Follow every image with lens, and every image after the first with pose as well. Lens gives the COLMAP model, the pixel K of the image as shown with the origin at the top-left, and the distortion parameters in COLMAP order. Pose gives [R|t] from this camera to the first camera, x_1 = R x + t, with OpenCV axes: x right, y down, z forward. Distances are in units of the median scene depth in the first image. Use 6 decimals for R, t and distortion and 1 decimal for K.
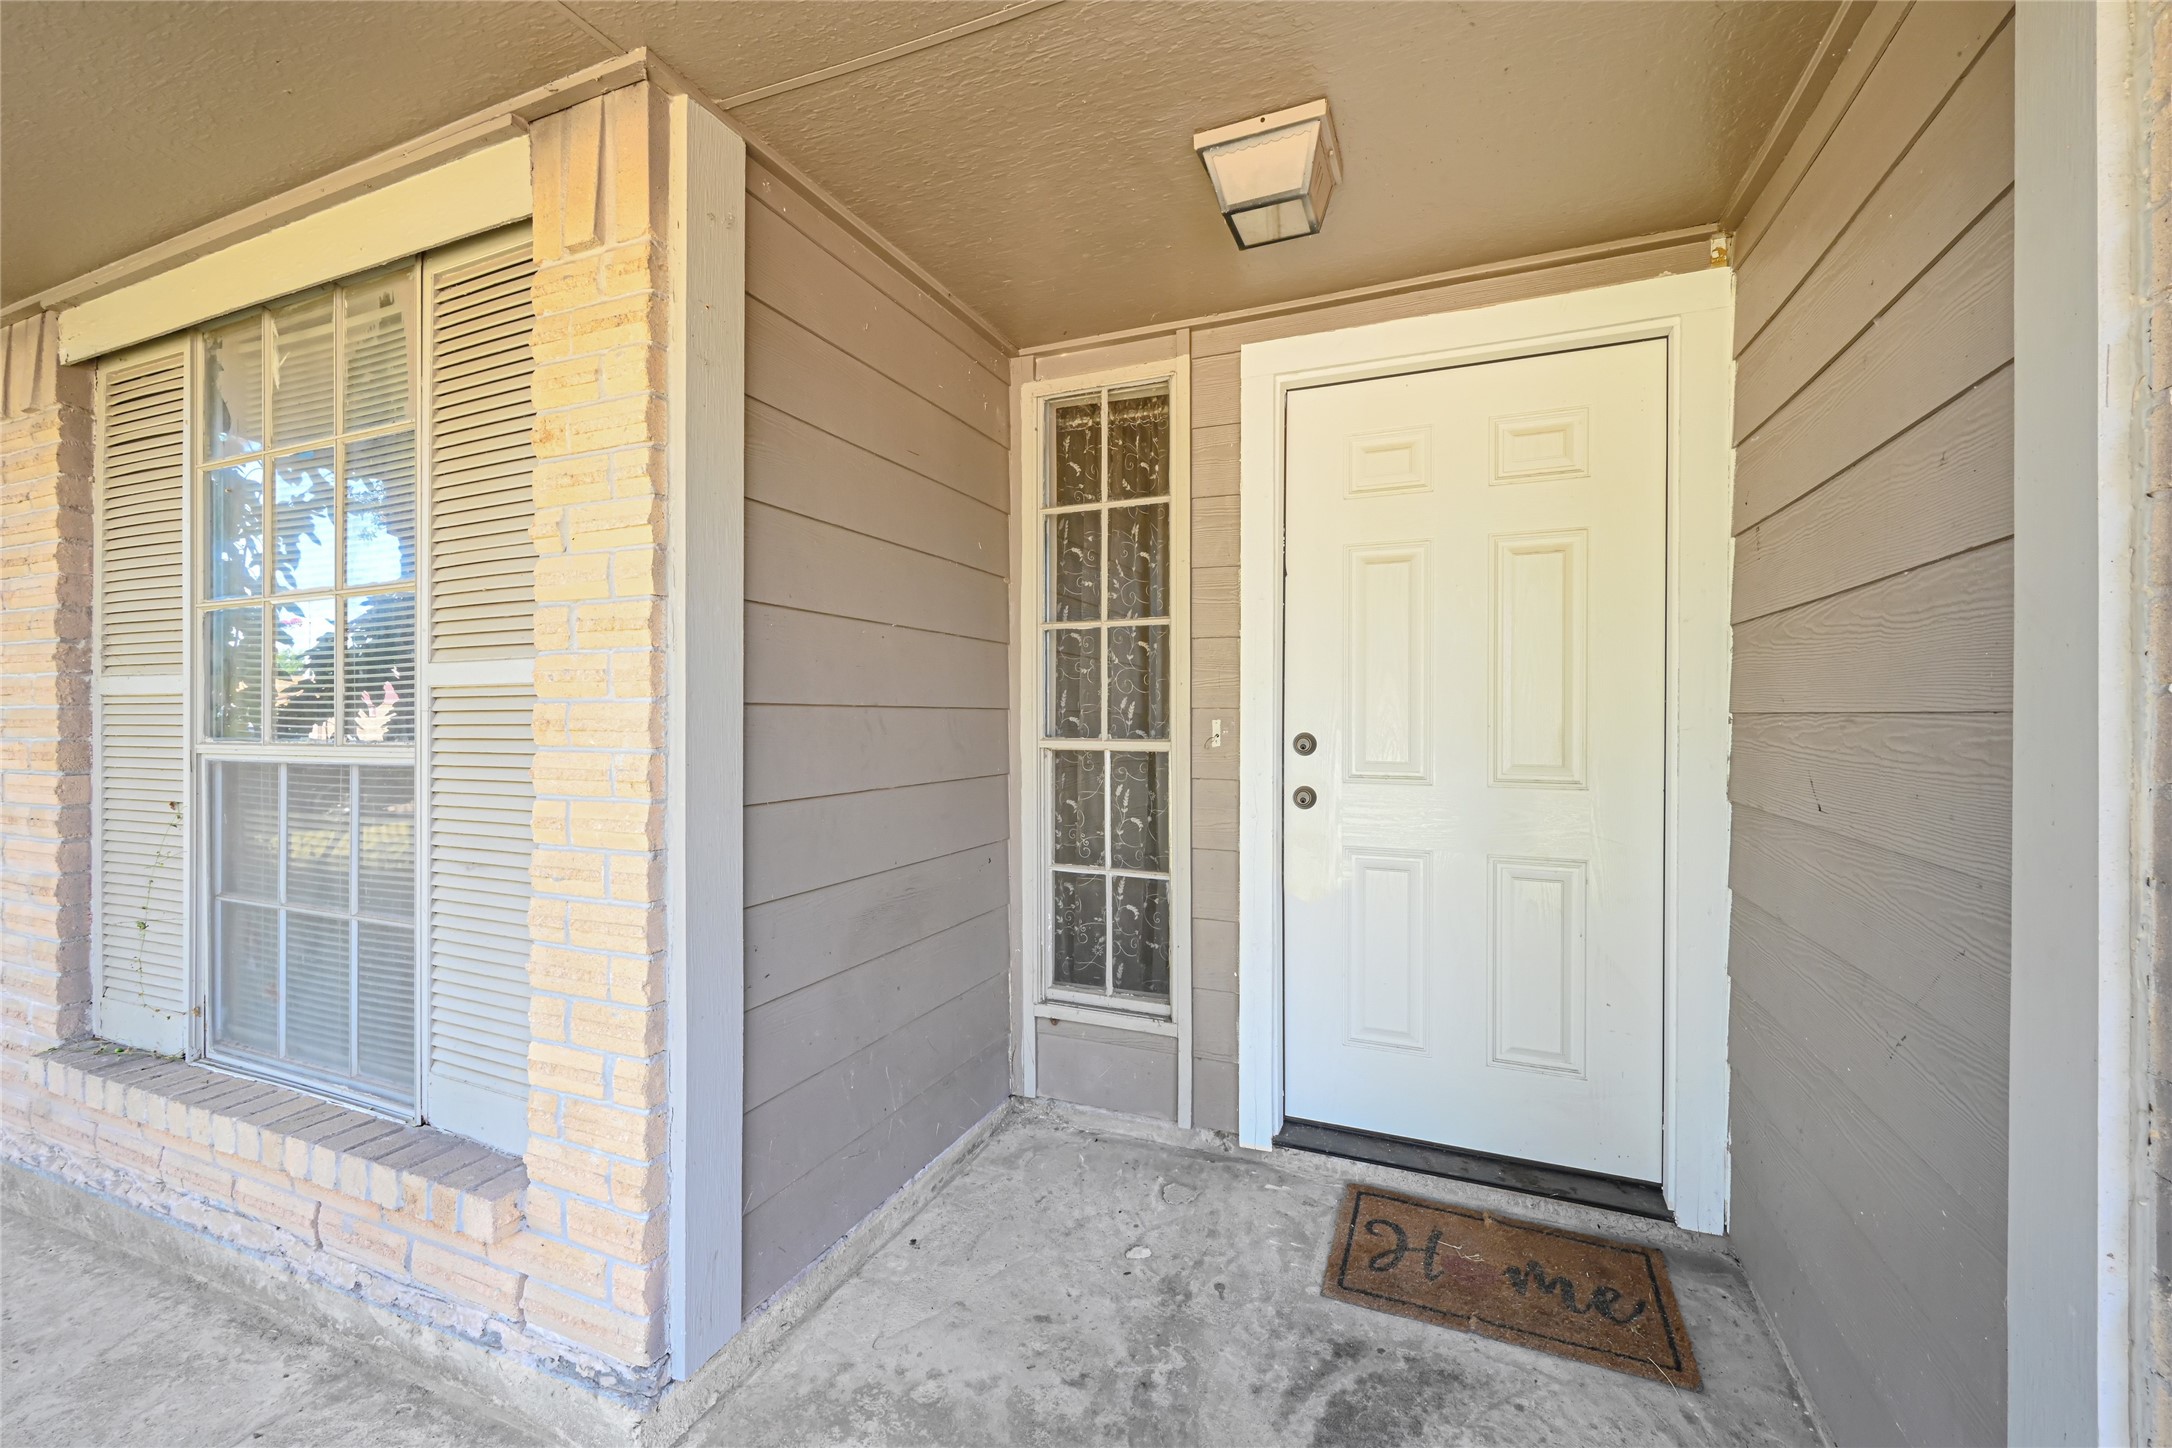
lens RADIAL K [[873.6, 0, 1086.0], [0, 873.6, 724.0], [0, 0, 1]] dist [-0.000301, -0.000010]
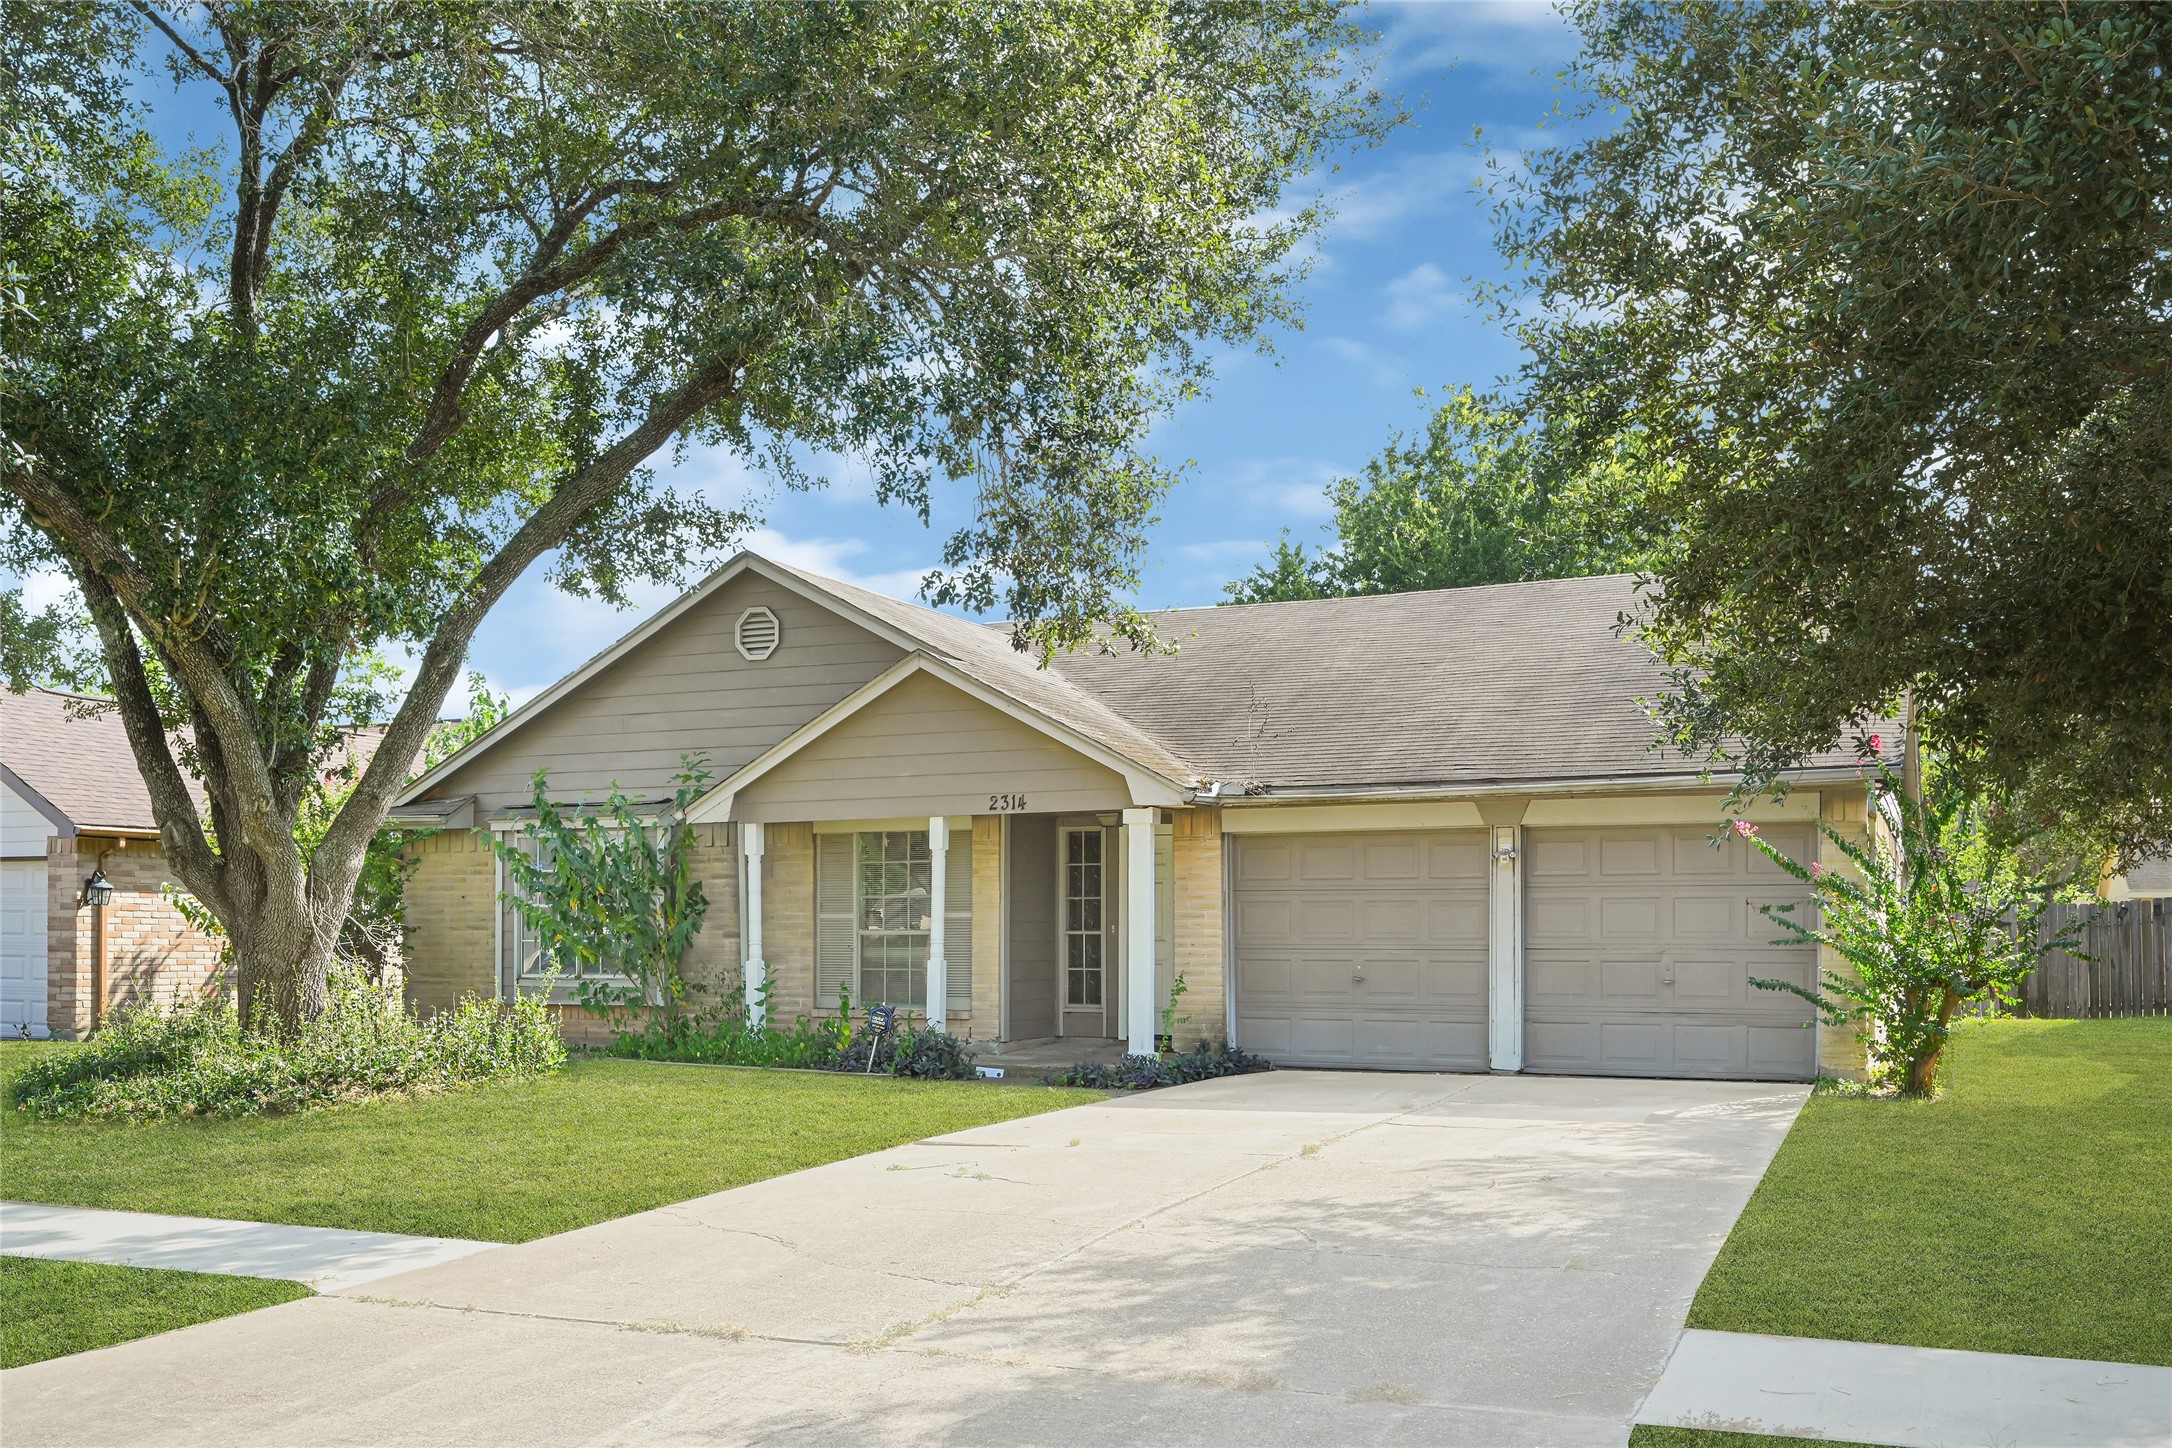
lens RADIAL K [[1883.3, 0, 1088.2], [0, 1883.3, 934.7], [0, 0, 1]] dist [-0.009285, -0.003514]
pose [[0.999968, 0.000608, -0.008009, 0.107323], [-0.000626, 0.999998, -0.002144, 0.052391], [0.008008, 0.002149, 0.999966, -6.853020]]
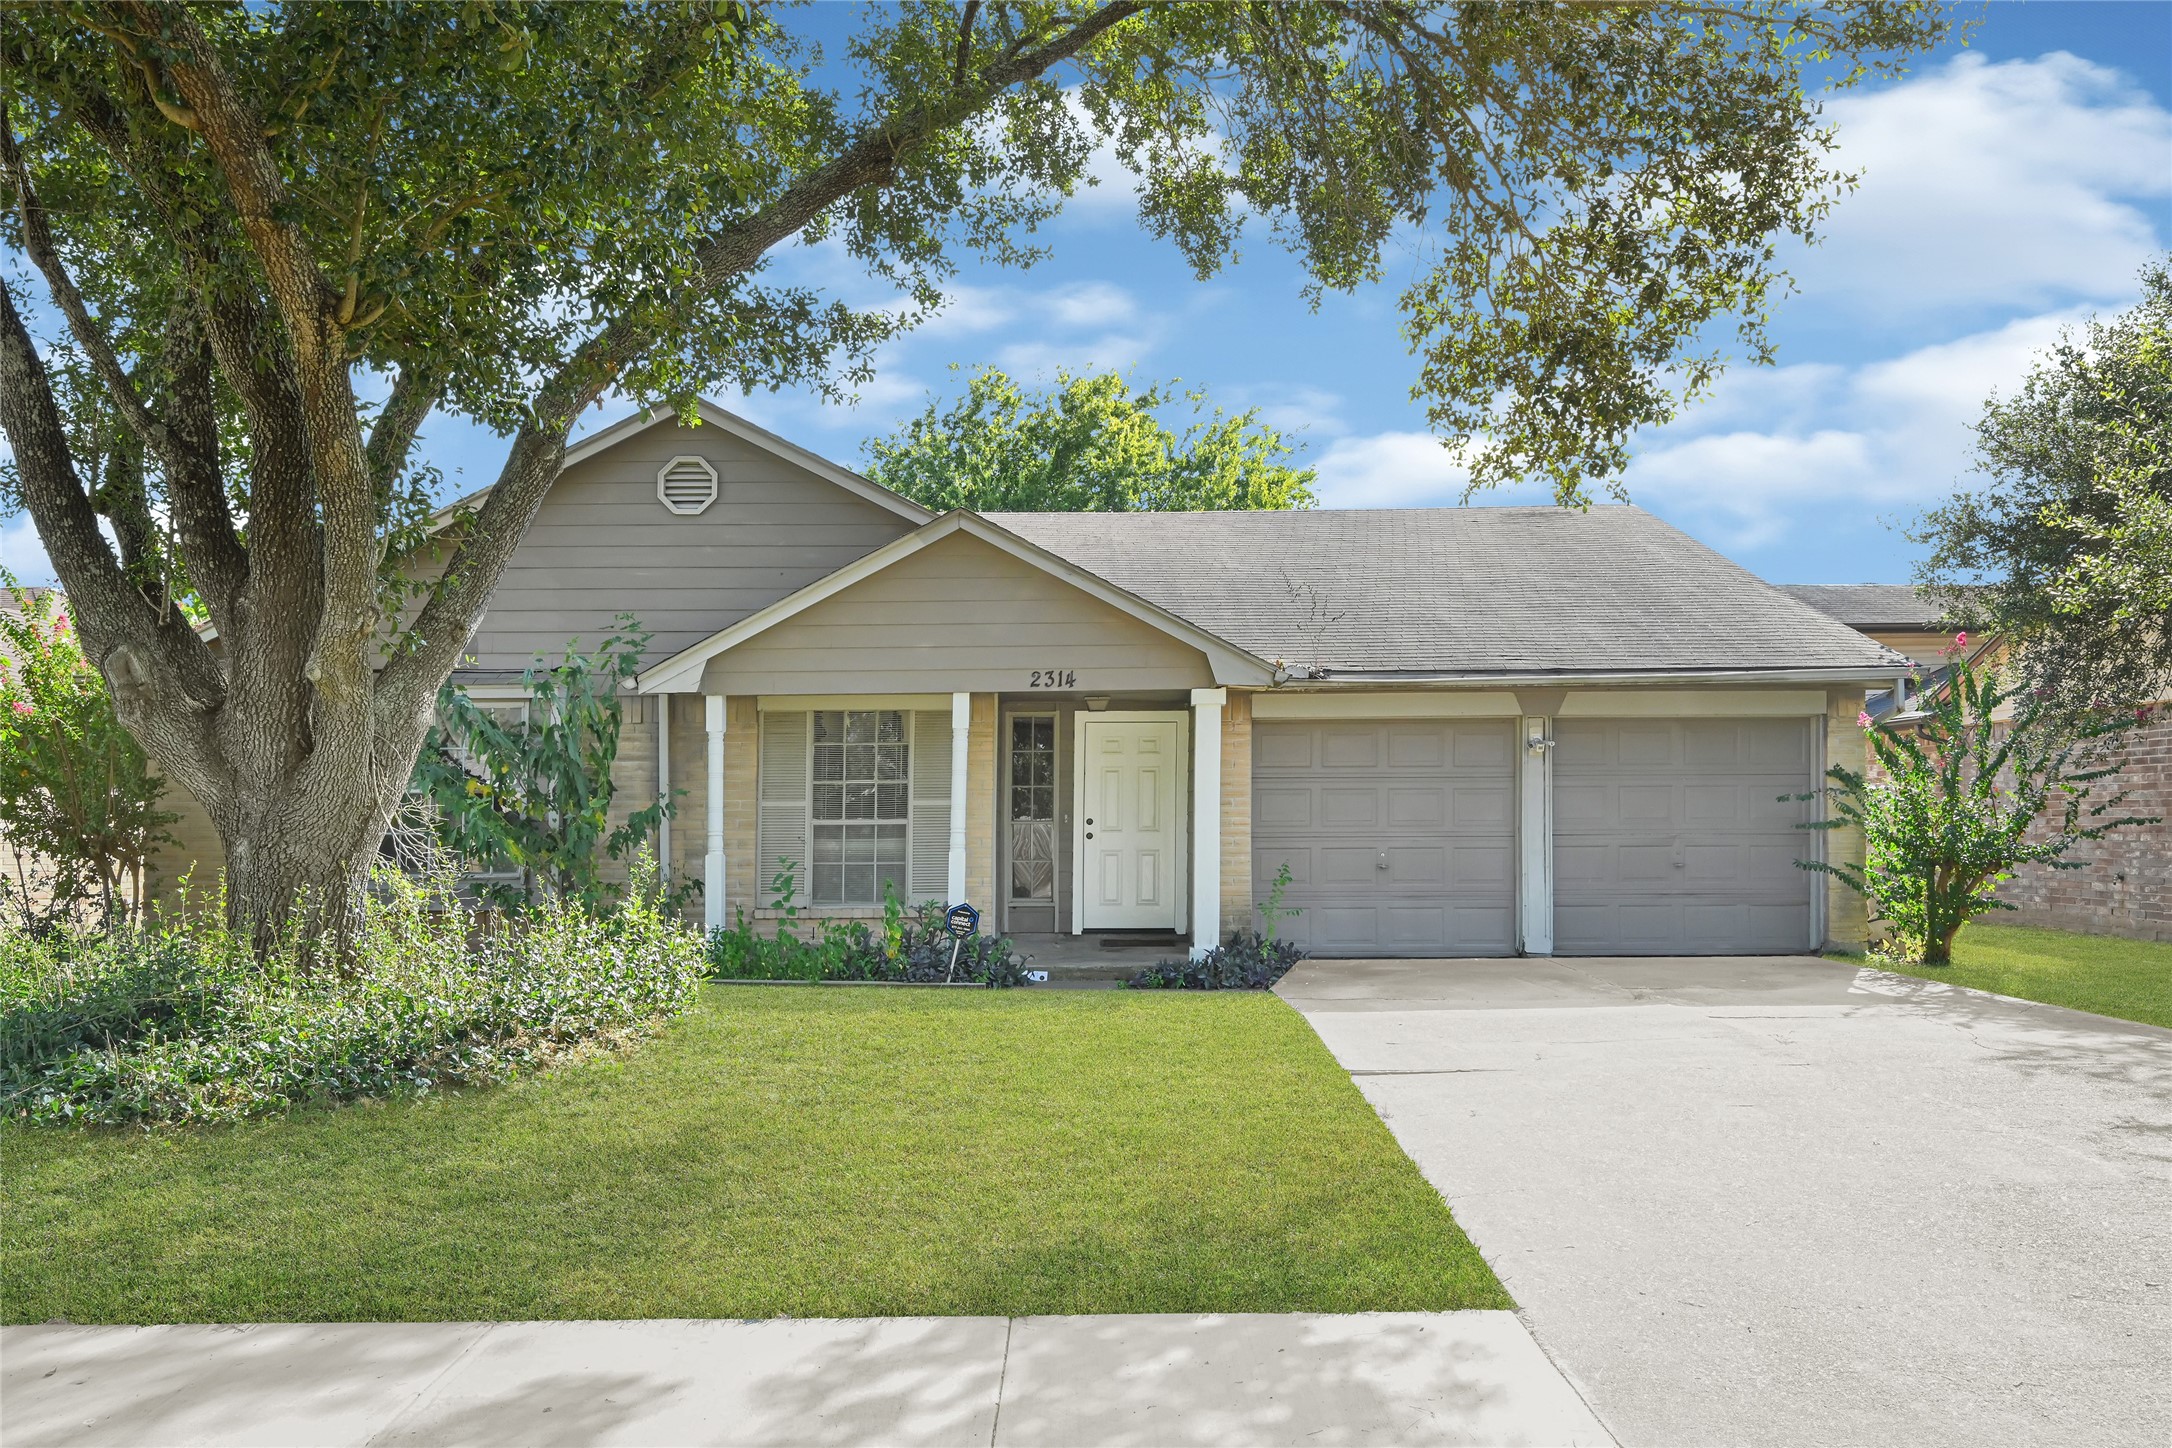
lens RADIAL K [[1530.1, 0, 1084.1], [0, 1530.1, 678.8], [0, 0, 1]] dist [-0.005431, 0.000508]
pose [[0.913128, 0.038091, 0.405889, -2.298001], [0.005485, 0.994387, -0.105660, 0.101973], [-0.407635, 0.098707, 0.907794, -4.667212]]
